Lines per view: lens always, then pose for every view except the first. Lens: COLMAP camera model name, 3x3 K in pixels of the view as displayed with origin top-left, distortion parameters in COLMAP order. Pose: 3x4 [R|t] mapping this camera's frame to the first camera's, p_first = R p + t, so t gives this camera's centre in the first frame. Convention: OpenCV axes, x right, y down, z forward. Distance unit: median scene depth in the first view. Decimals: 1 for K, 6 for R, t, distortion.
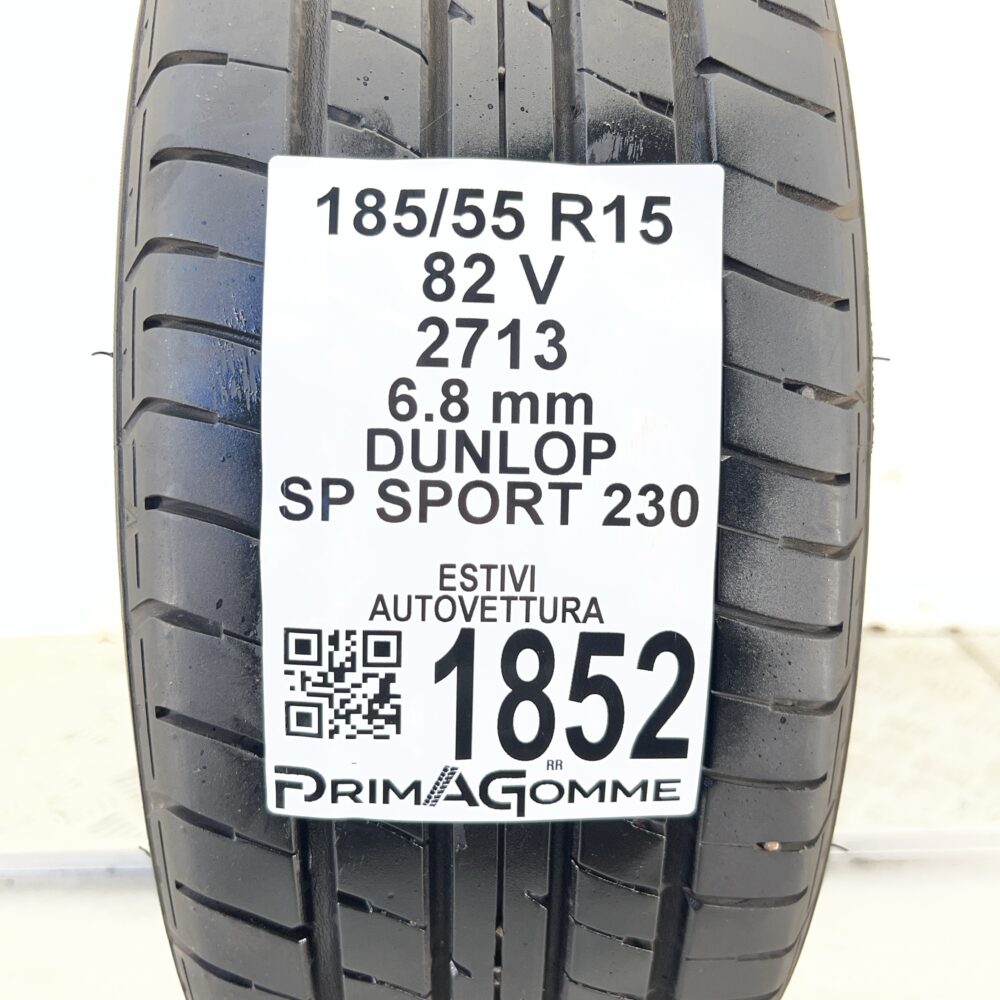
lens RADIAL K [[1285.4, 0, 505.4], [0, 1285.4, 497.3], [0, 0, 1]] dist [-0.013911, 0.000000]
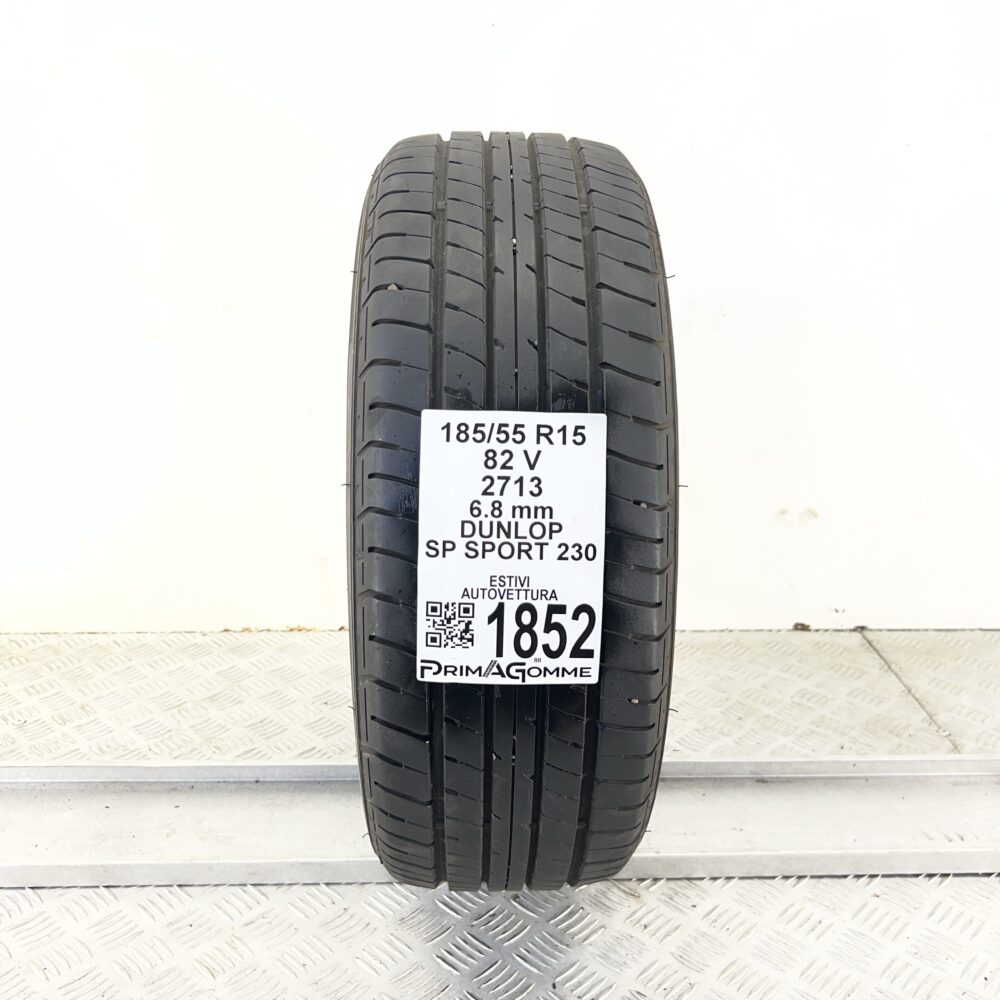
lens RADIAL K [[1285.4, 0, 494.5], [0, 1285.4, 498.4], [0, 0, 1]] dist [-0.013911, 0.000000]
pose [[0.999643, 0.003501, -0.026490, 0.020724], [-0.003768, 0.999943, -0.010031, -0.068925], [0.026453, 0.010127, 0.999599, -1.415709]]
